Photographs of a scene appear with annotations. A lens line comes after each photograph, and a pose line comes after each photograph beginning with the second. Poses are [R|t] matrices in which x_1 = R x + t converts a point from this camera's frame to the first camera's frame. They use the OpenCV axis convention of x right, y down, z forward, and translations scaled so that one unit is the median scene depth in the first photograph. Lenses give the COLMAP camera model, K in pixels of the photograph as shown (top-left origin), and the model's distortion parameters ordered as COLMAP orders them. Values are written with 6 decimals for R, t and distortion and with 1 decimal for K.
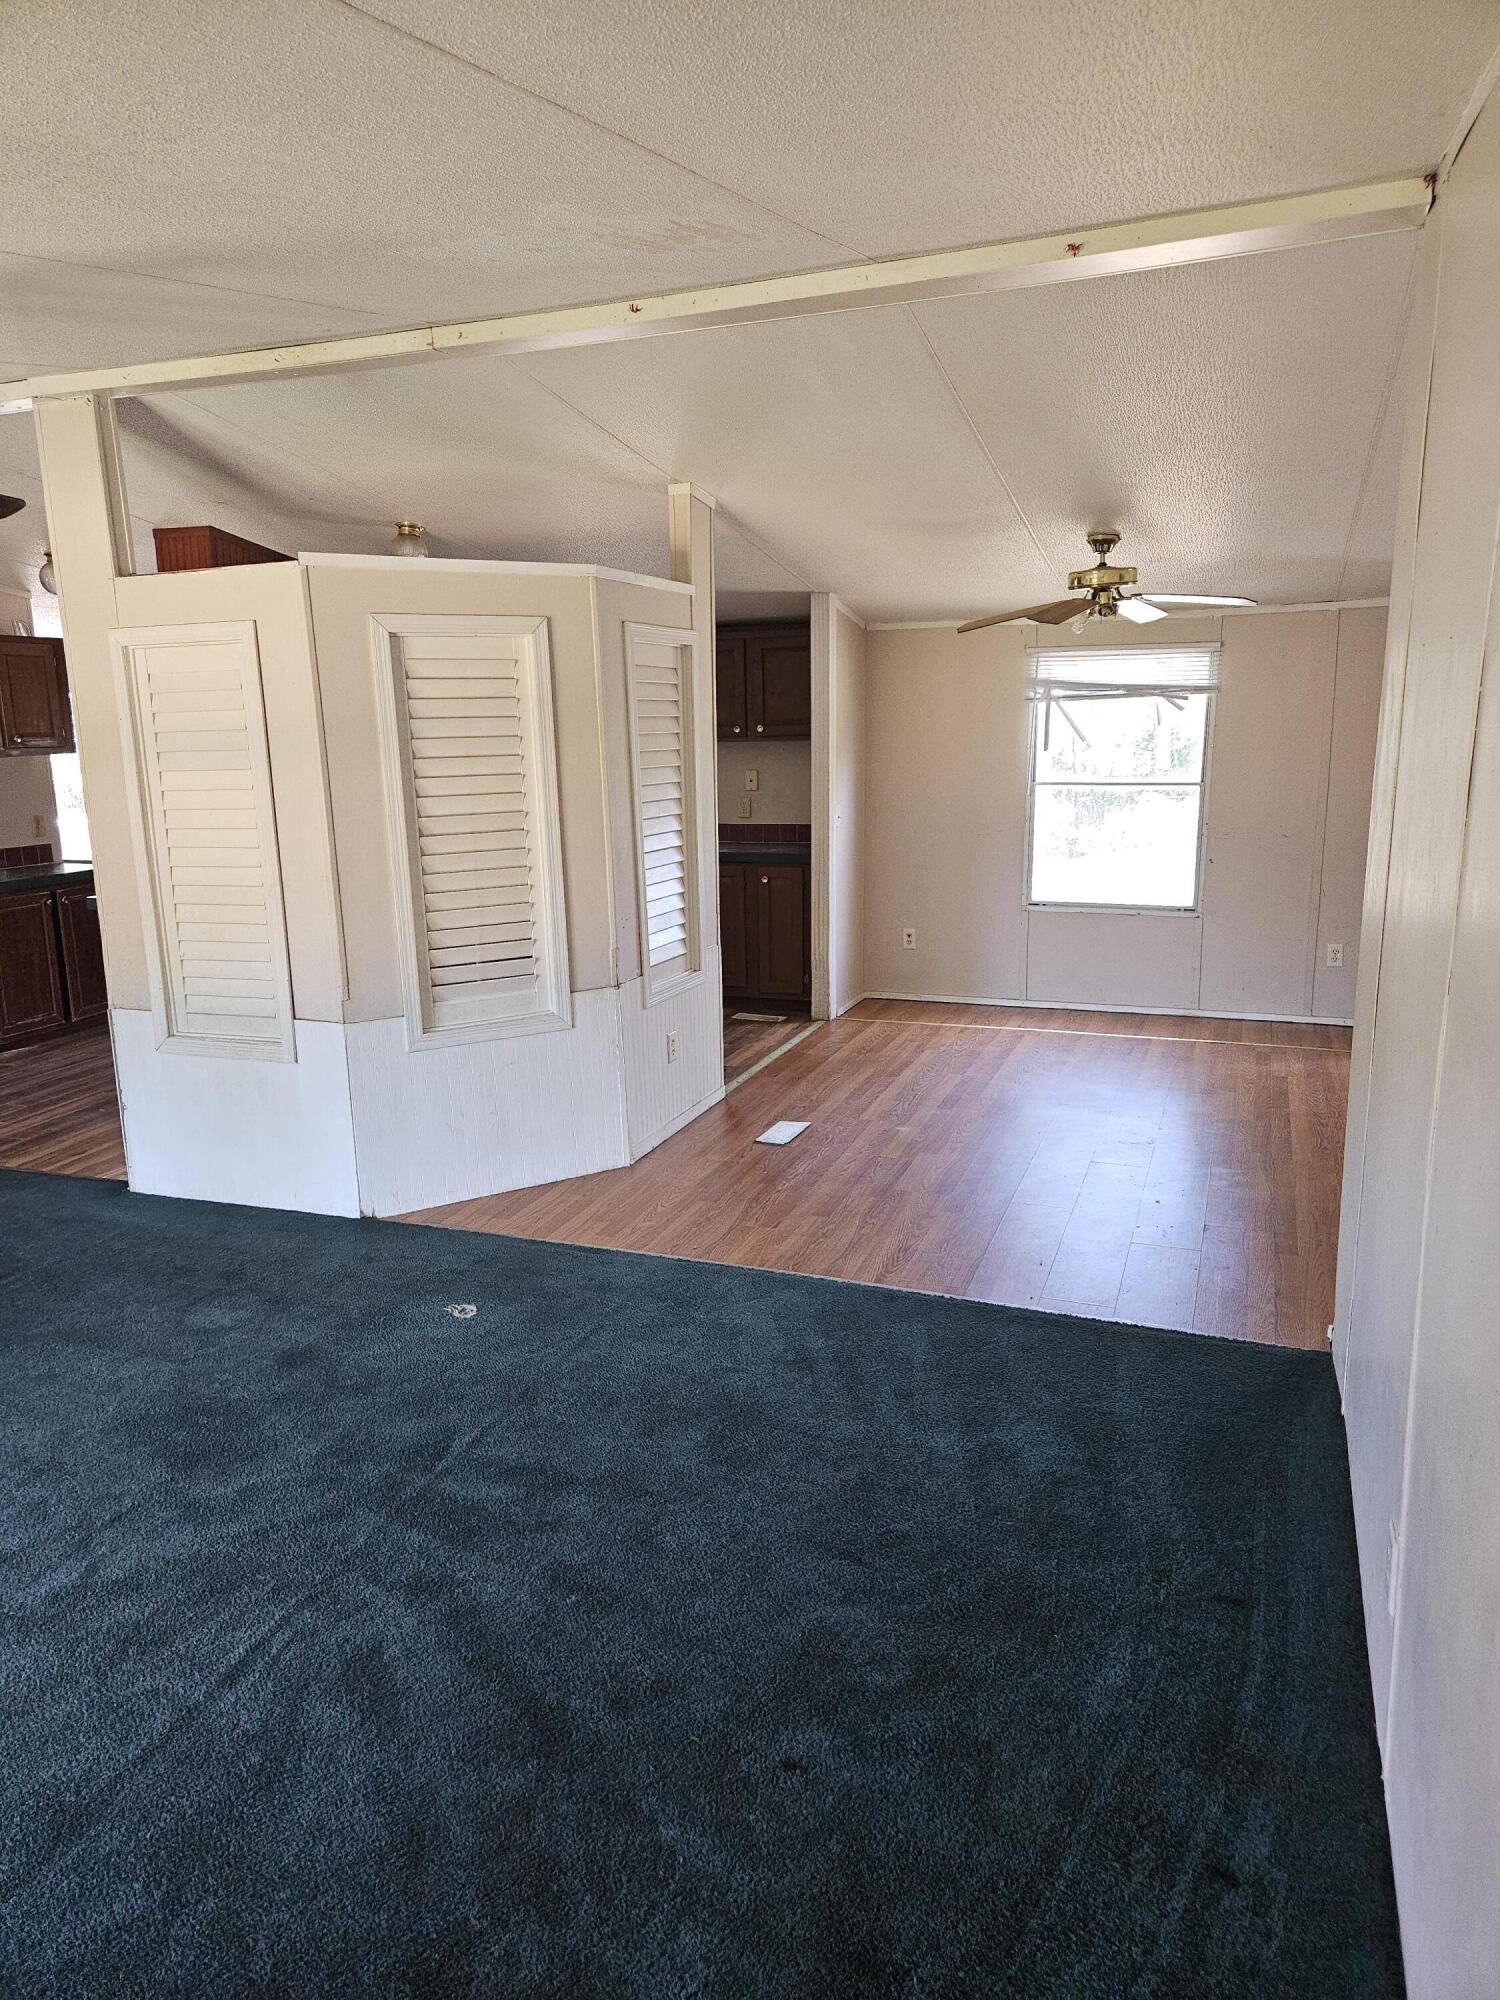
lens RADIAL K [[1339.6, 0, 750.0], [0, 1339.6, 1000.0], [0, 0, 1]] dist [0.076489, -0.057492]
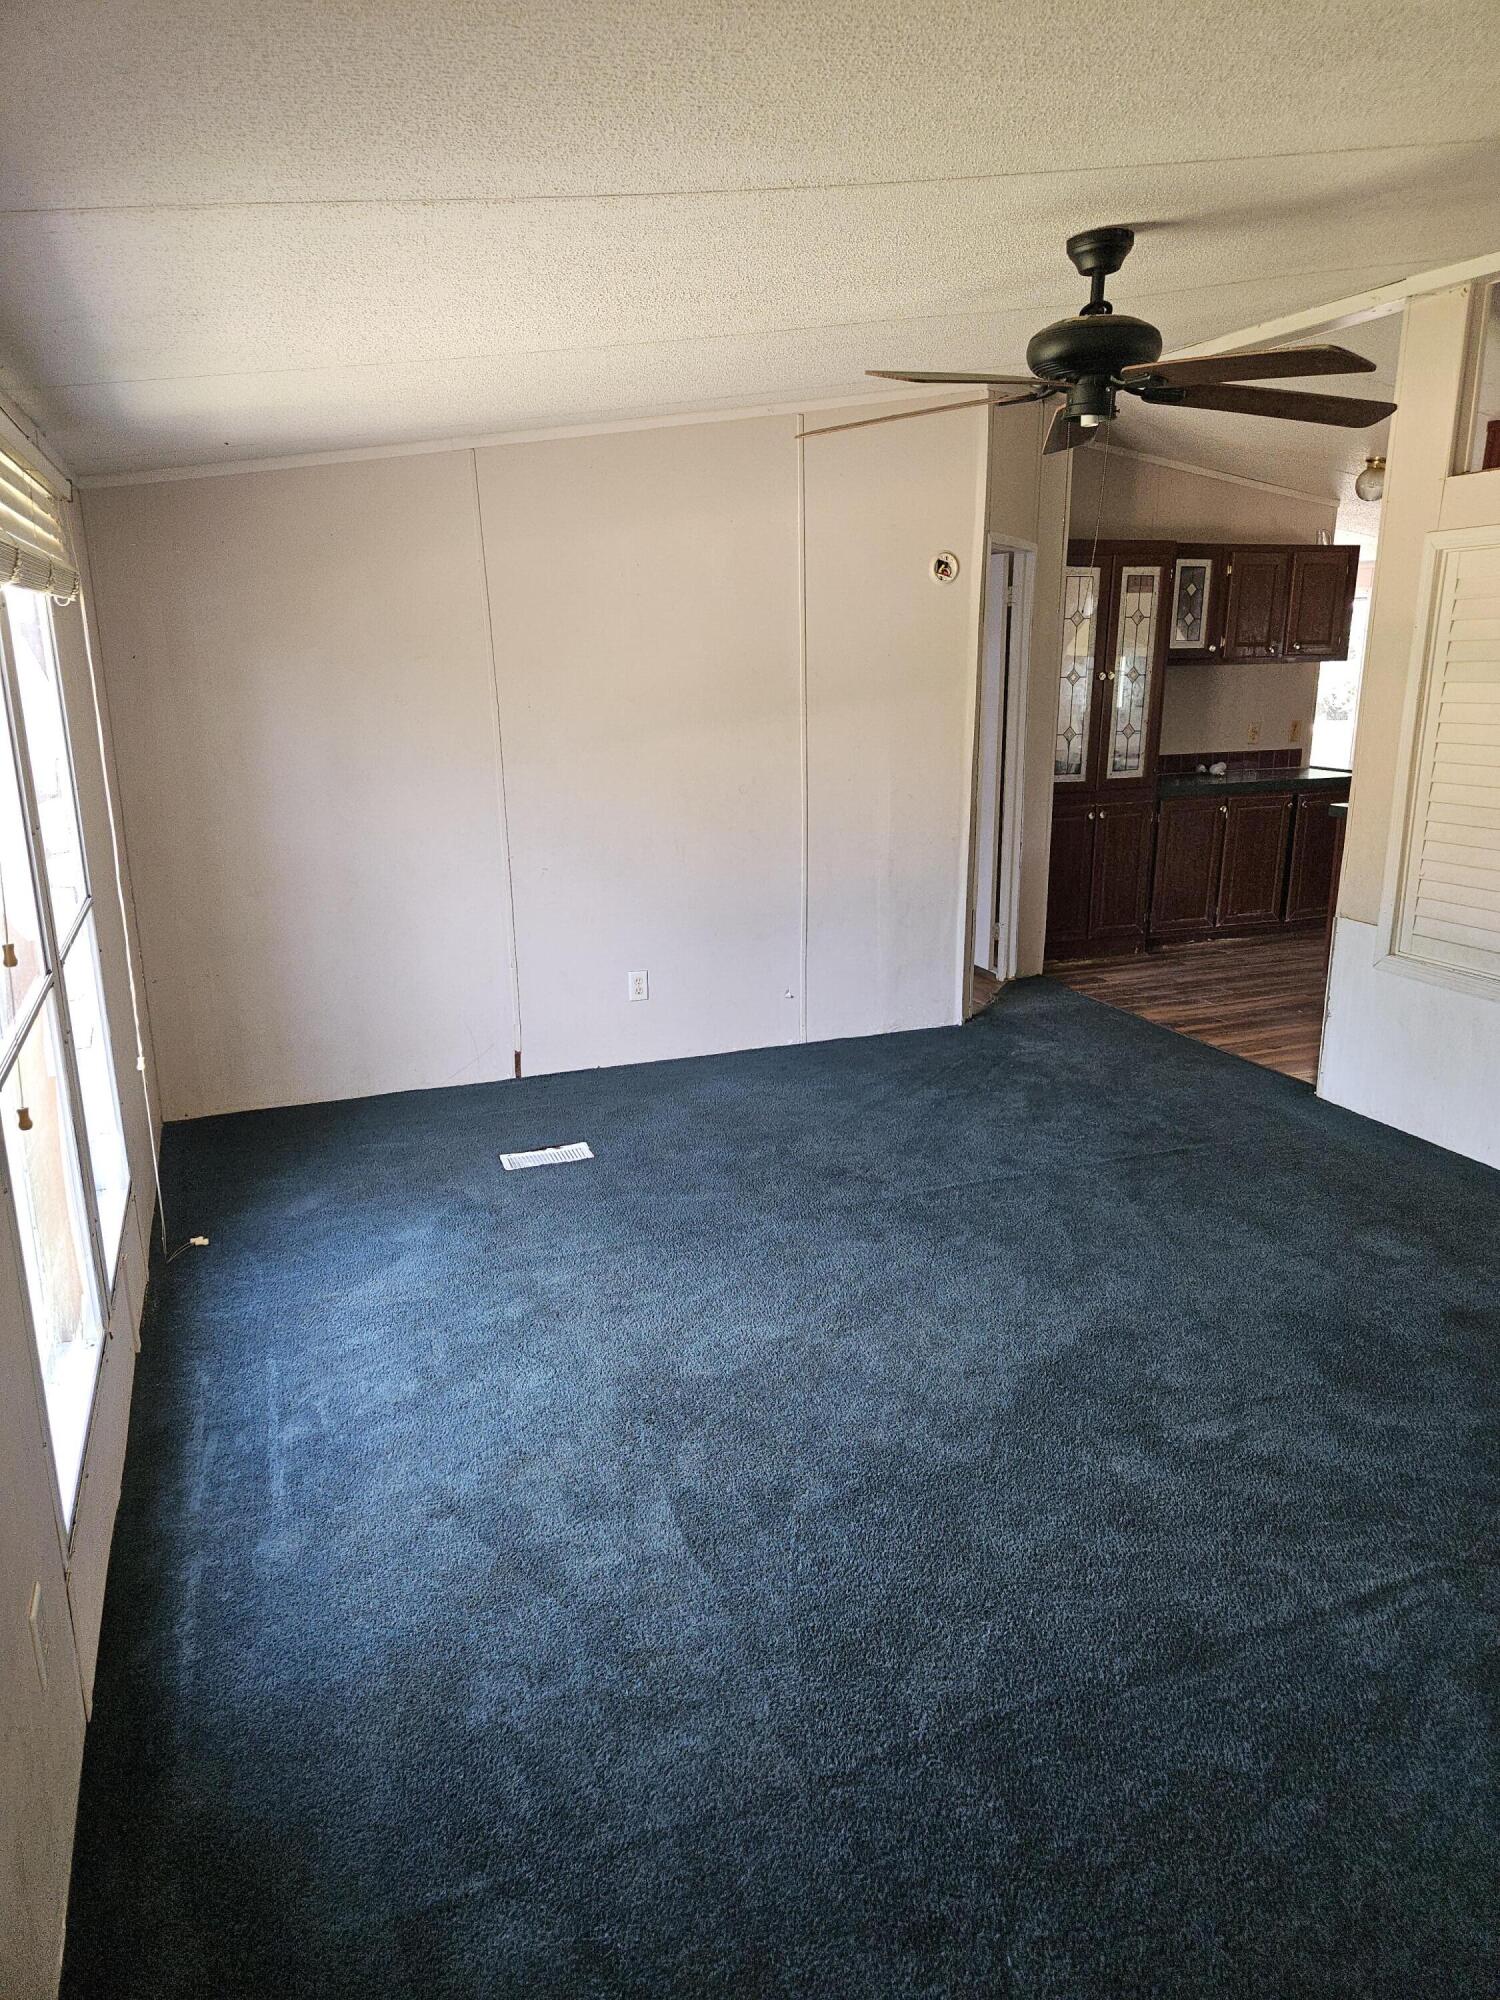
lens RADIAL K [[1342.5, 0, 776.9], [0, 1342.5, 990.9], [0, 0, 1]] dist [0.075185, -0.055245]
pose [[0.679911, 0.206413, -0.703644, -0.030553], [-0.166055, 0.977978, 0.126434, 0.001811], [0.714245, 0.030880, 0.699214, -0.006232]]
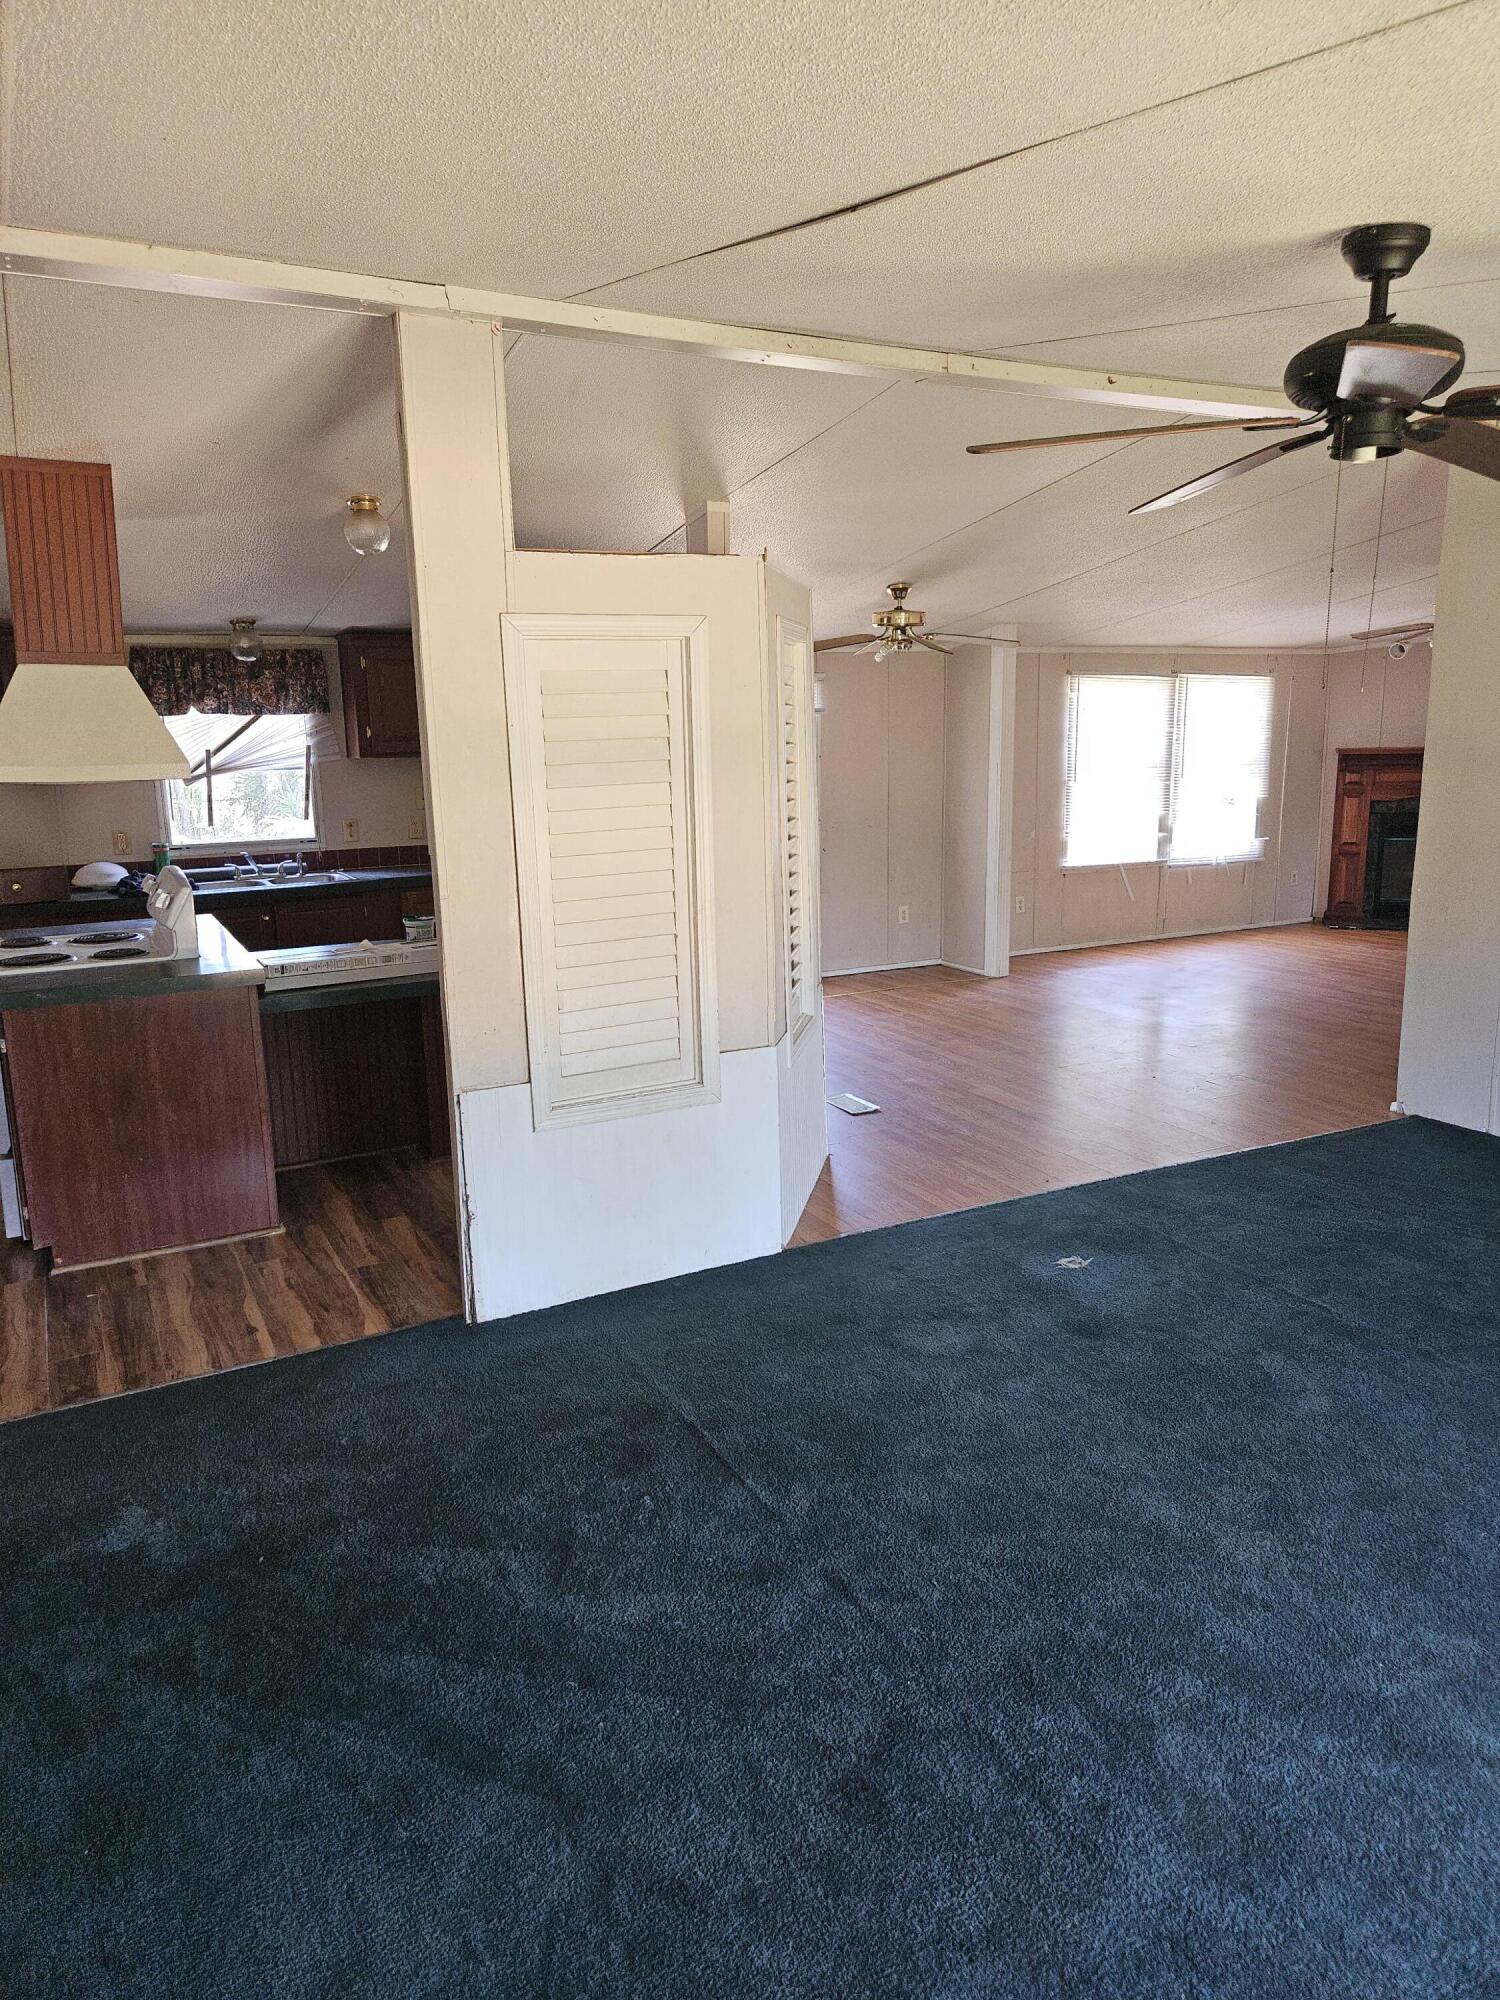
lens RADIAL K [[1338.8, 0, 750.0], [0, 1338.8, 1000.0], [0, 0, 1]] dist [0.002848, 0.000789]
pose [[0.656760, -0.144470, 0.740131, -0.919696], [0.160424, 0.985778, 0.050066, -0.058504], [-0.736838, 0.085853, 0.670596, 0.358096]]
